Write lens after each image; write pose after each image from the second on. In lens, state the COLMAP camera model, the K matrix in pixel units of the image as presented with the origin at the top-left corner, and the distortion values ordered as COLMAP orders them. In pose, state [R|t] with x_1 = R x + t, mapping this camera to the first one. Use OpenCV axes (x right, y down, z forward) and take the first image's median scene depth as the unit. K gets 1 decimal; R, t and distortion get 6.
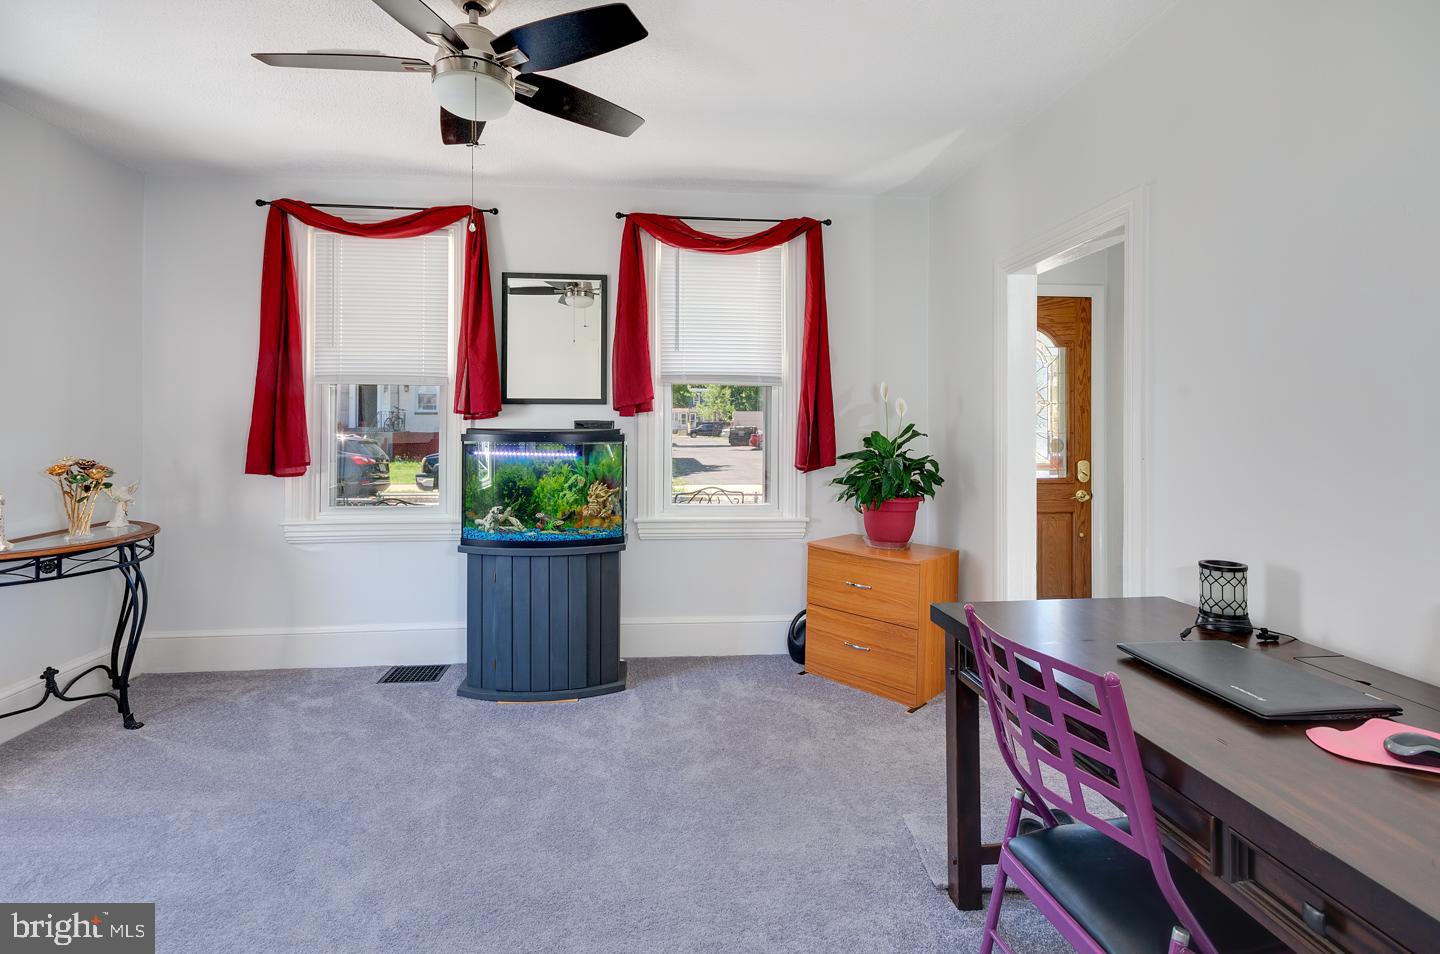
lens RADIAL K [[686.4, 0, 719.6], [0, 686.4, 426.2], [0, 0, 1]] dist [-0.002329, 0.000129]
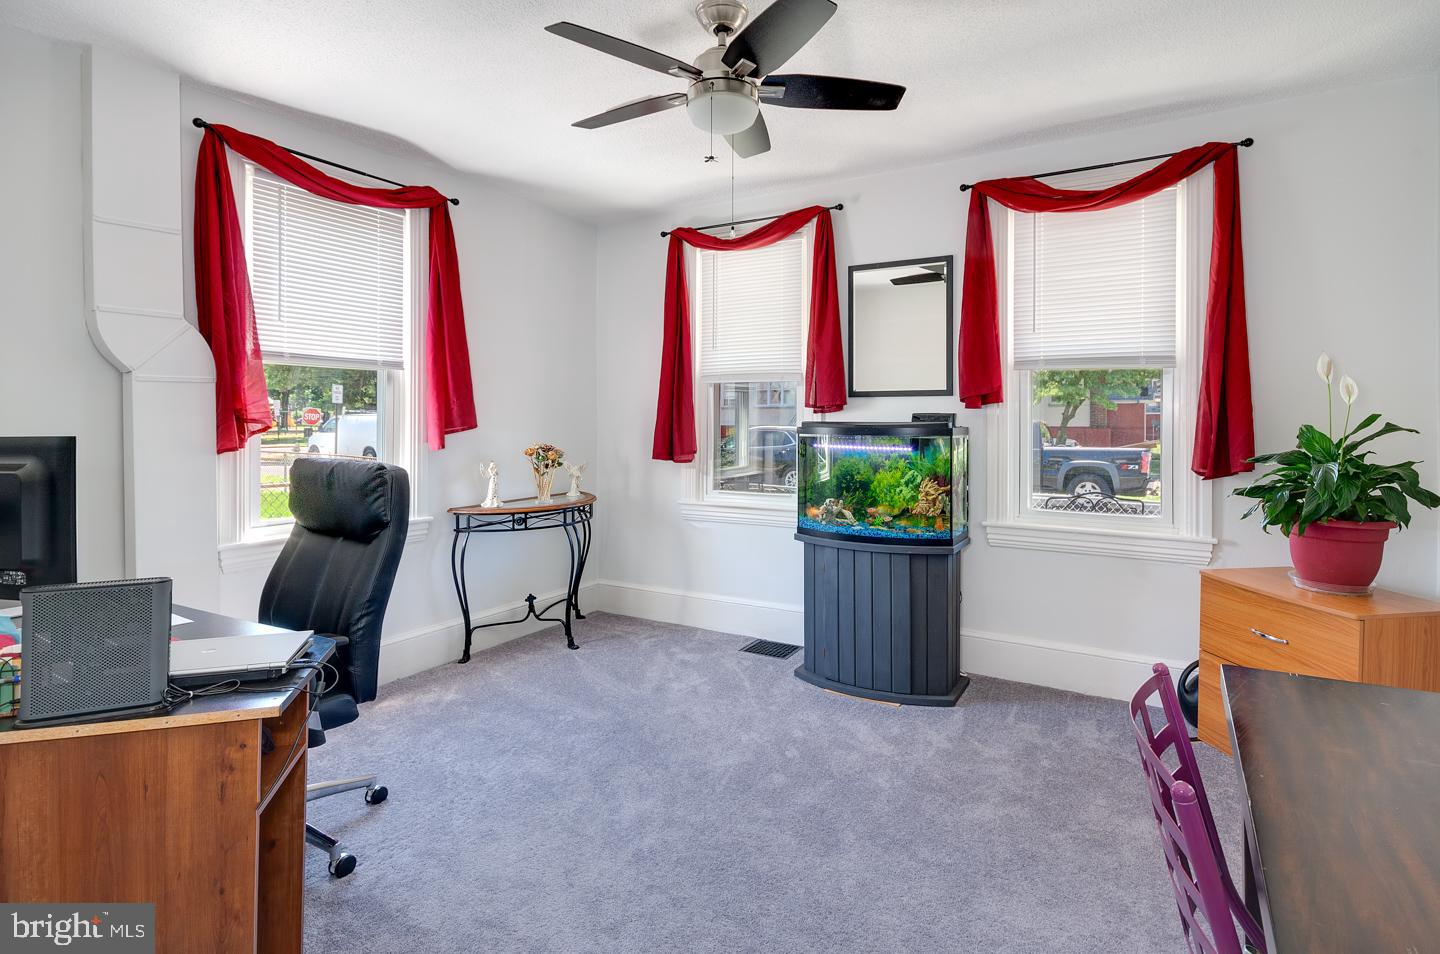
lens RADIAL K [[723.1, 0, 752.0], [0, 723.1, 425.4], [0, 0, 1]] dist [-0.000460, 0.001127]
pose [[0.813413, 0.001448, -0.581685, 0.199183], [0.002704, 0.999977, 0.006271, 0.001665], [0.581680, -0.006674, 0.813390, 0.058439]]
